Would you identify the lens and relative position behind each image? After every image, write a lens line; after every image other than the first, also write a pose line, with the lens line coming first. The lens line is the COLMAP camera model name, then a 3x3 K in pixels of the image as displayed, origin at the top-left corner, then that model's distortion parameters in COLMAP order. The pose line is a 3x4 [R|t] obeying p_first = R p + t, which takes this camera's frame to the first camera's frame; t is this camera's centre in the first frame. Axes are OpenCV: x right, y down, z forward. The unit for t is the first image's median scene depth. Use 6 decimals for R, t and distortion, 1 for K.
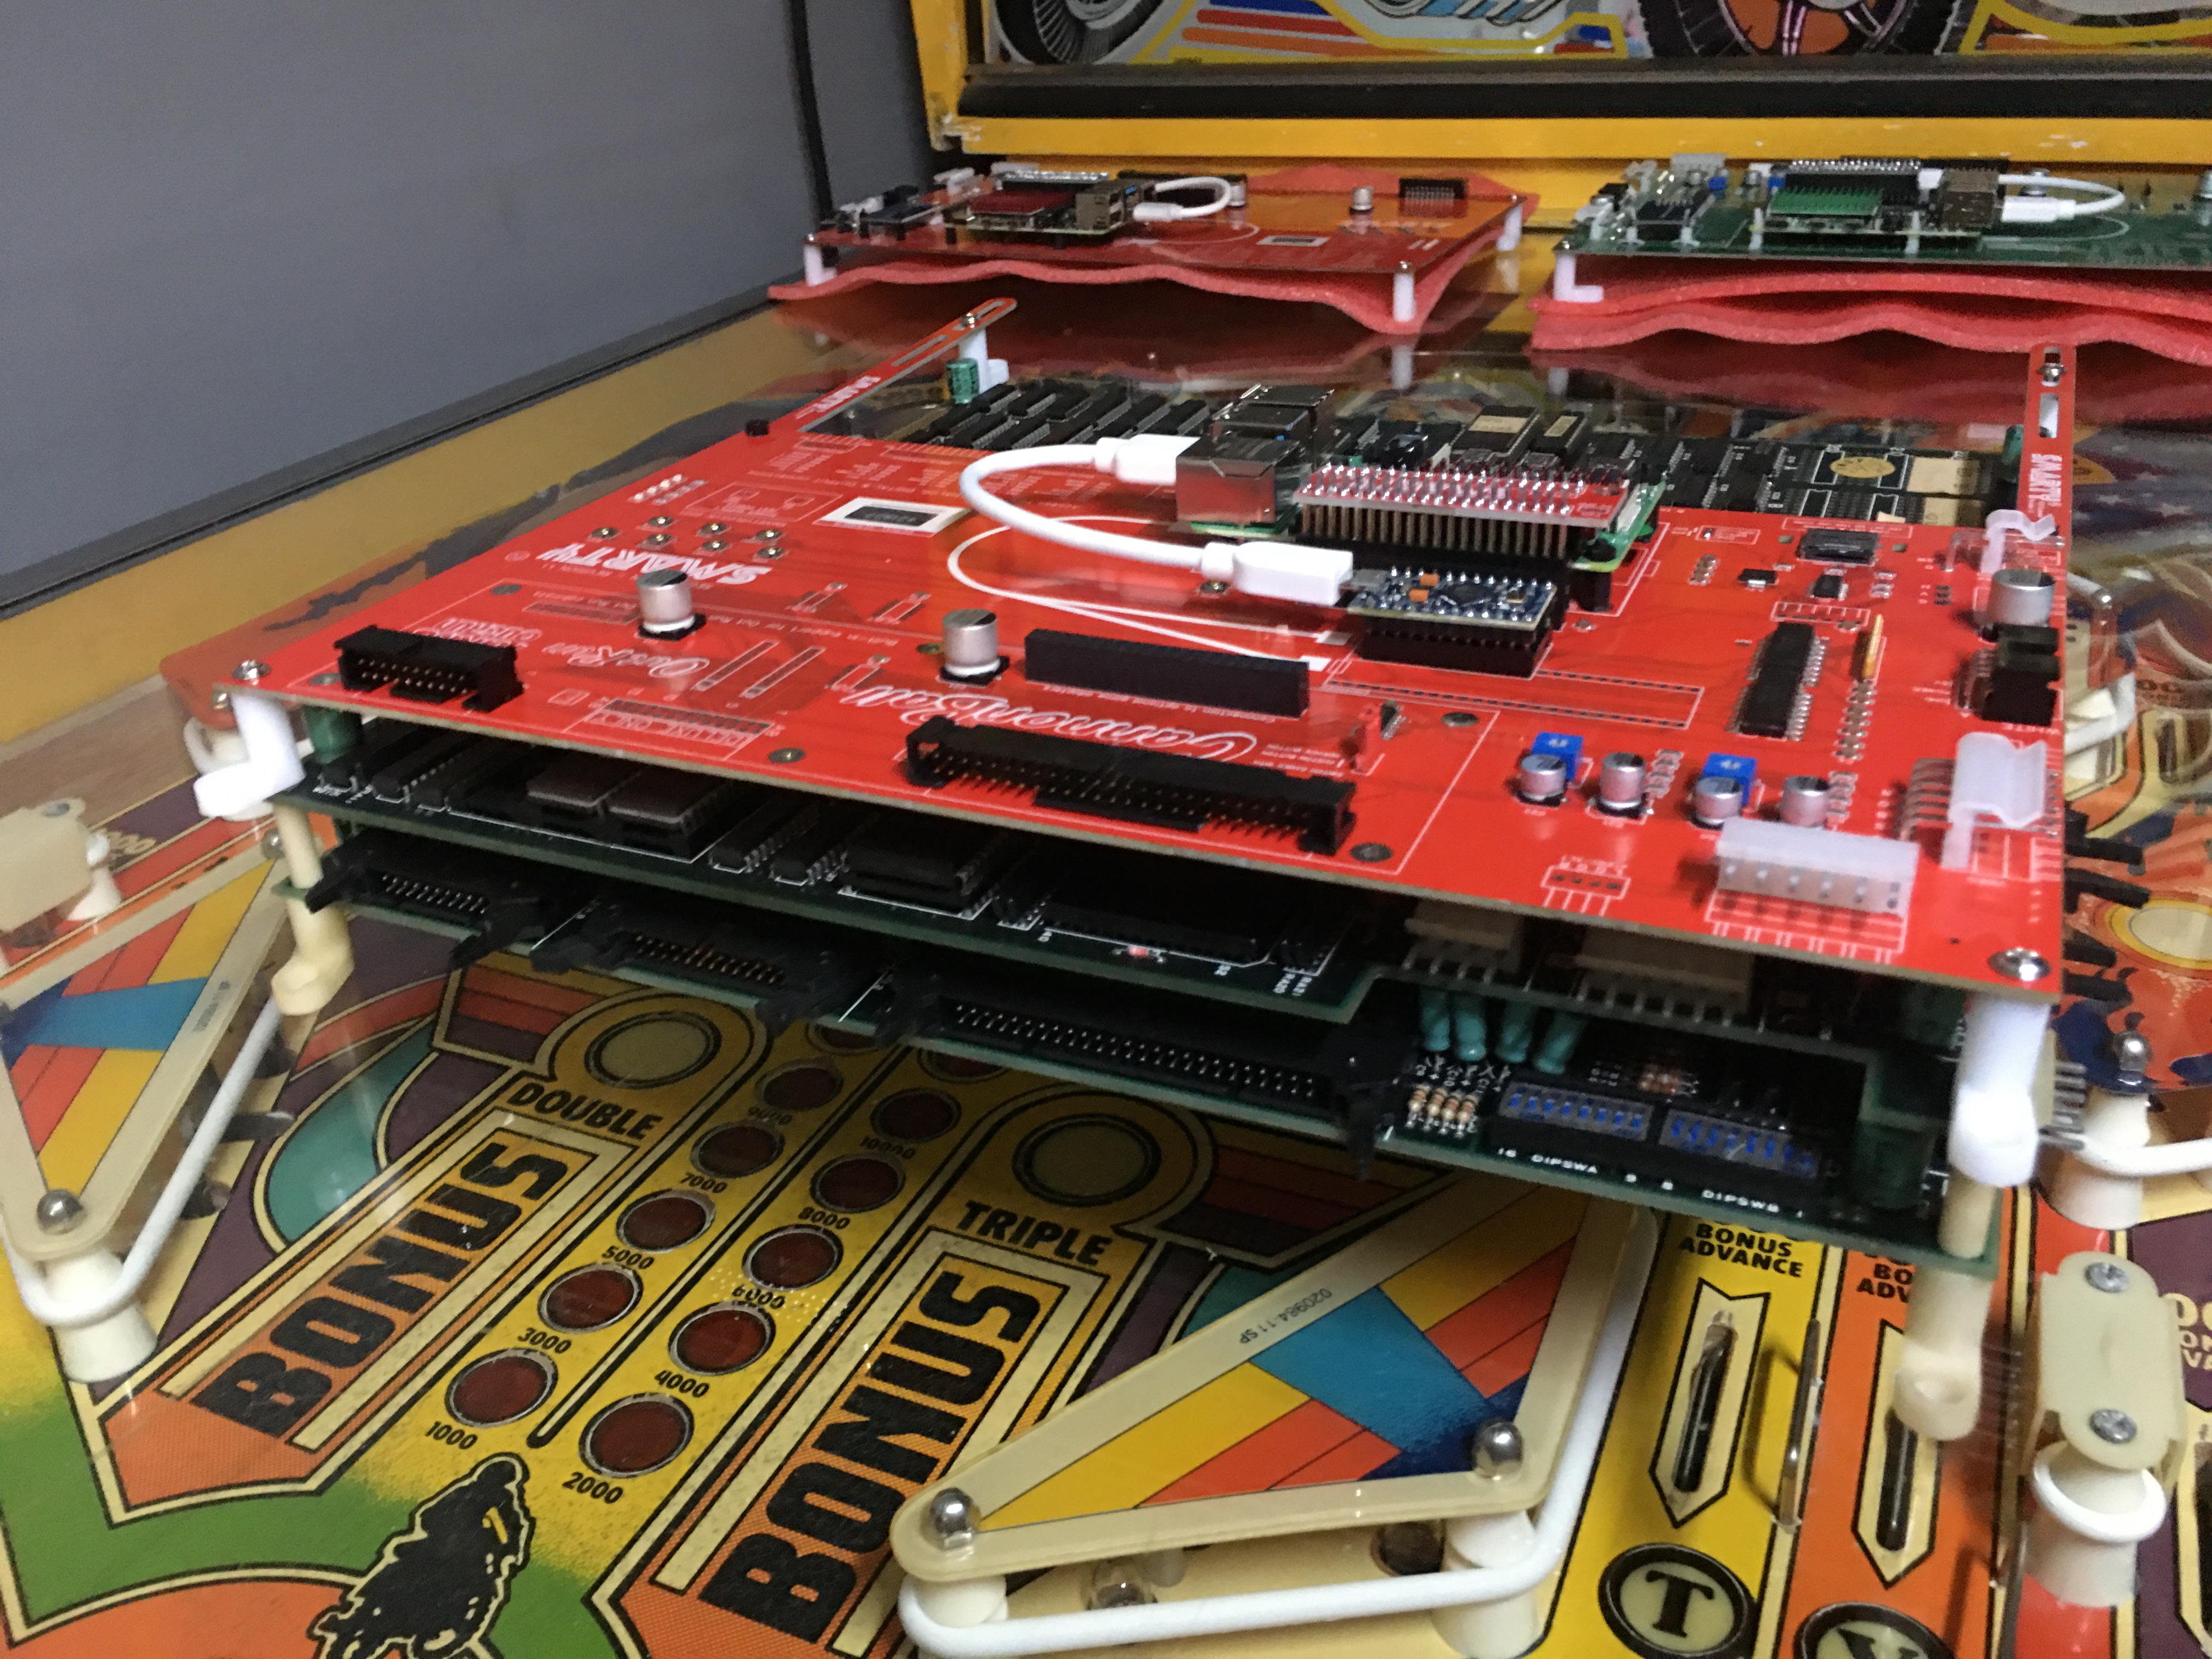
lens RADIAL K [[1862.8, 0, 1106.0], [0, 1862.8, 829.5], [0, 0, 1]] dist [0.036143, -0.004261]
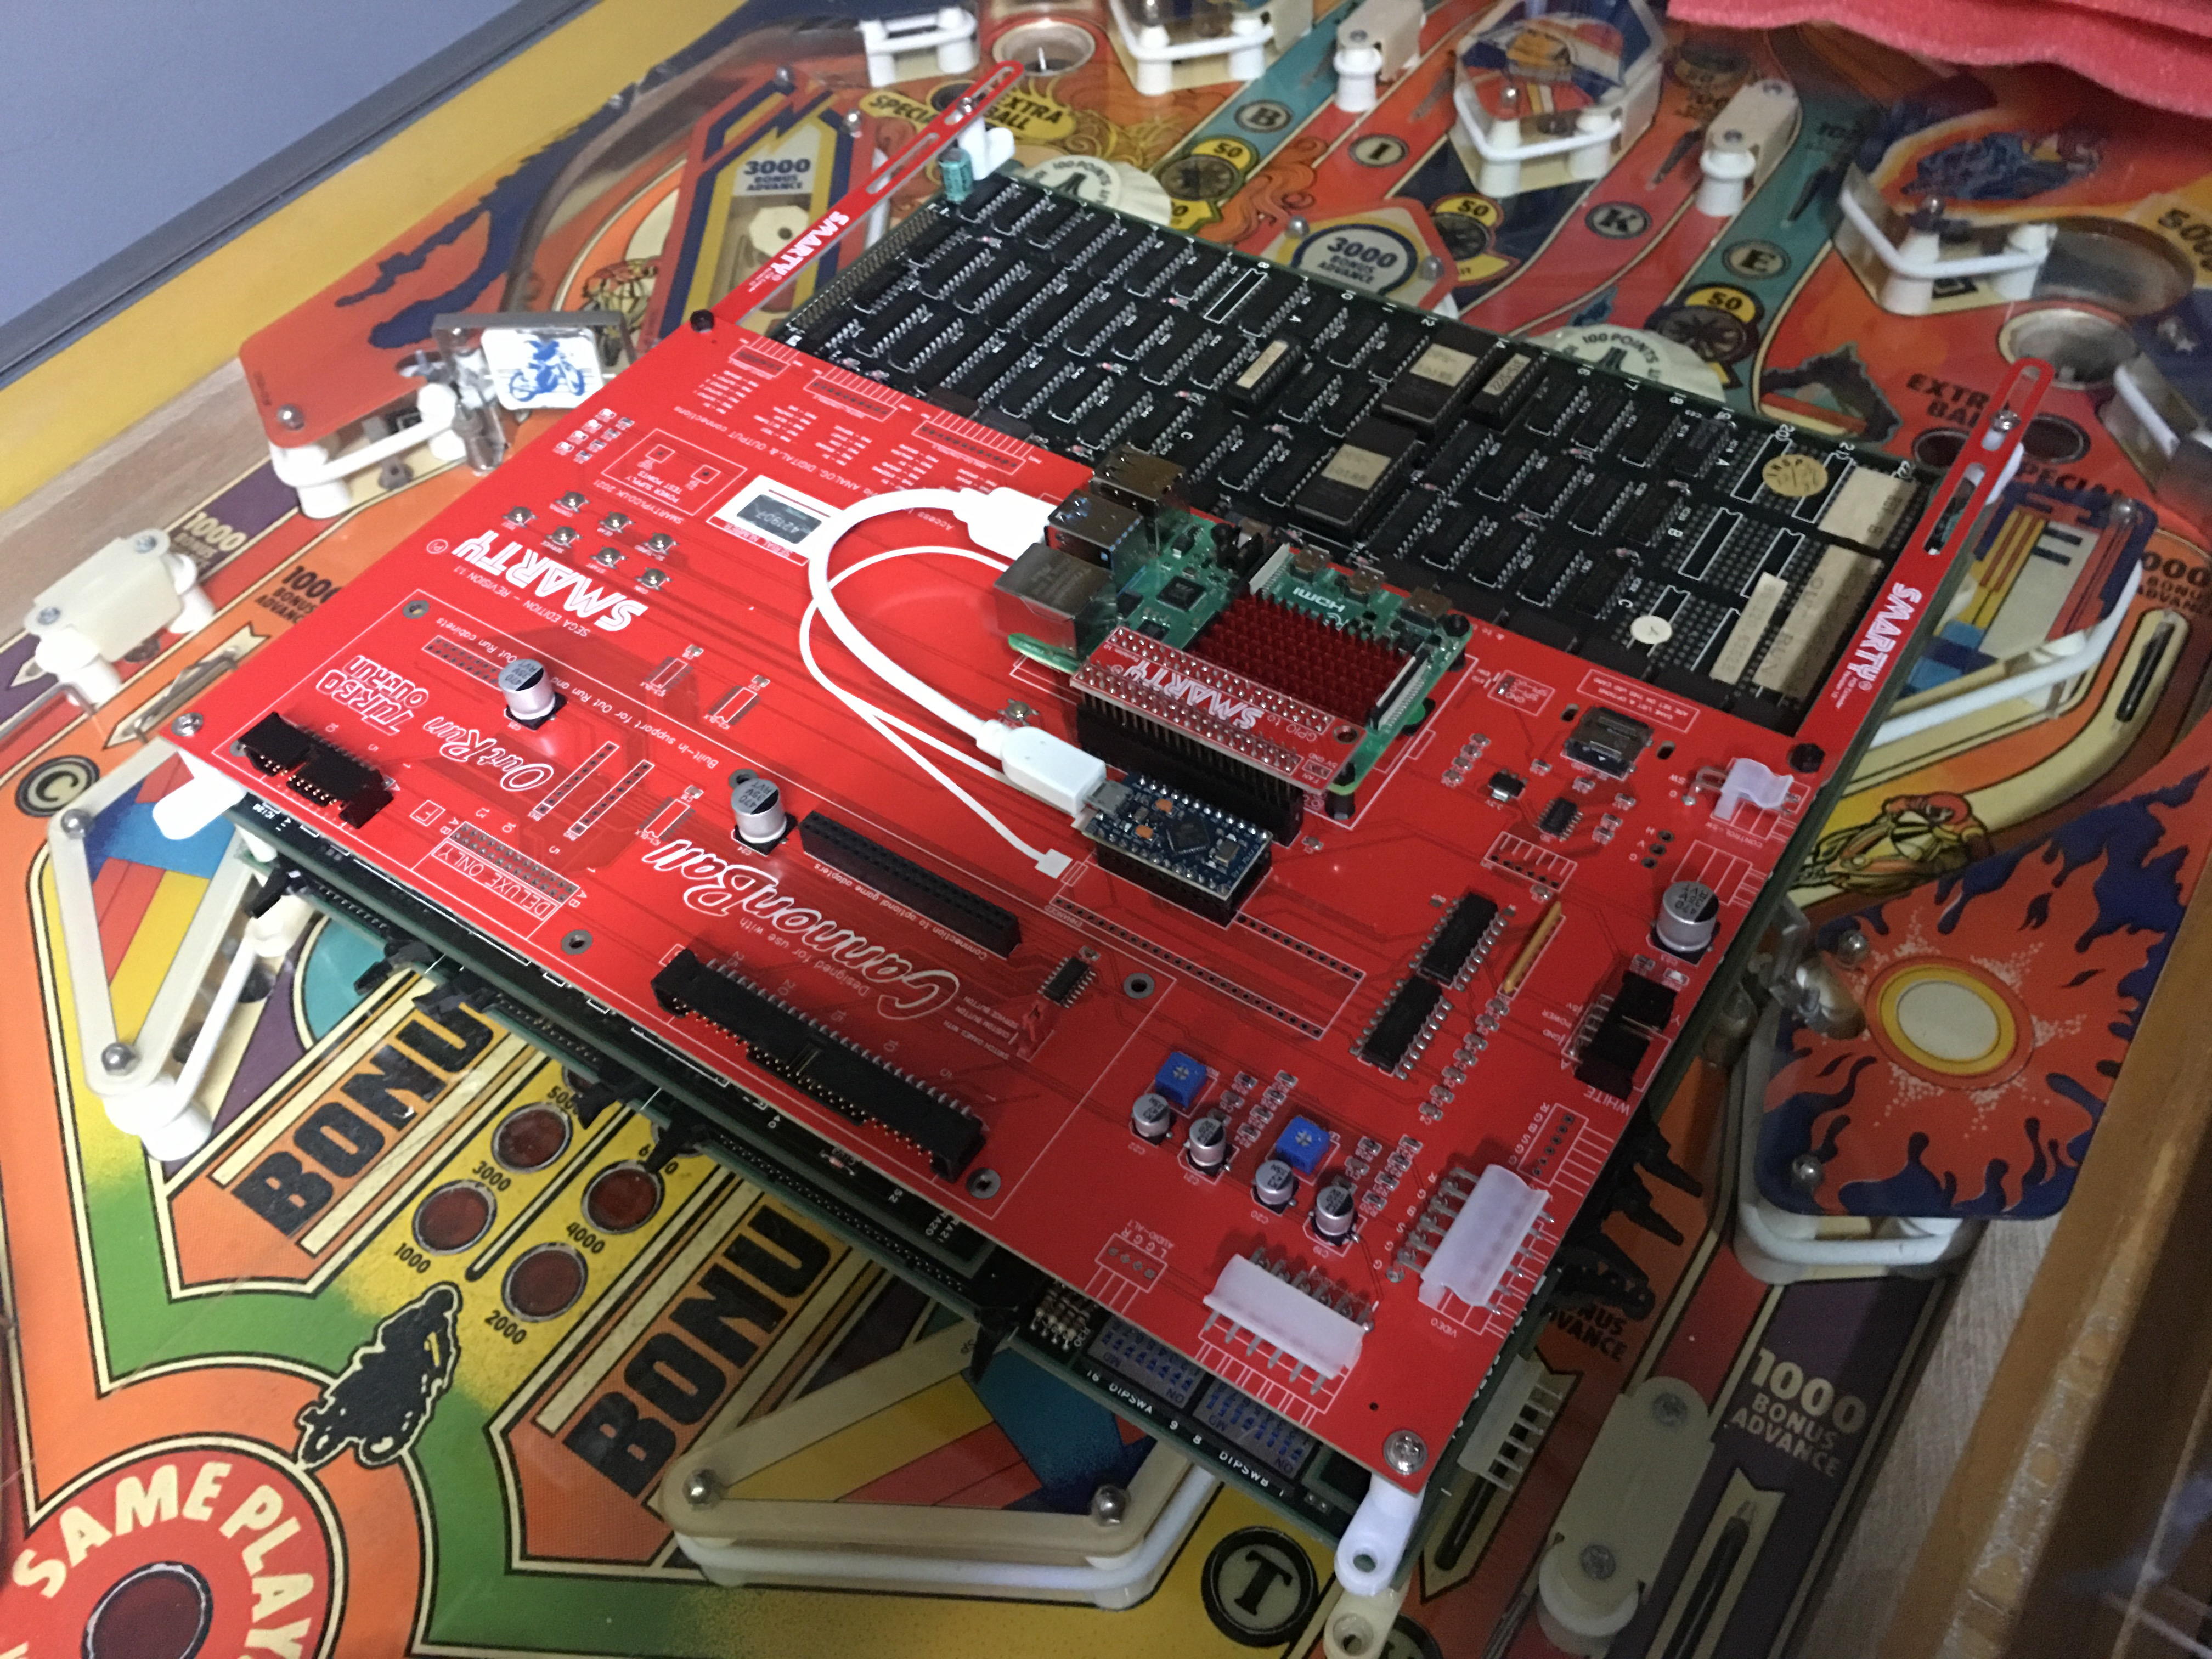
lens RADIAL K [[1842.9, 0, 1106.0], [0, 1842.9, 829.5], [0, 0, 1]] dist [0.037160, -0.000478]
pose [[0.985659, 0.123803, -0.114673, 0.242755], [-0.069128, 0.916127, 0.394883, -0.499484], [0.153943, -0.381293, 0.911547, 0.000897]]
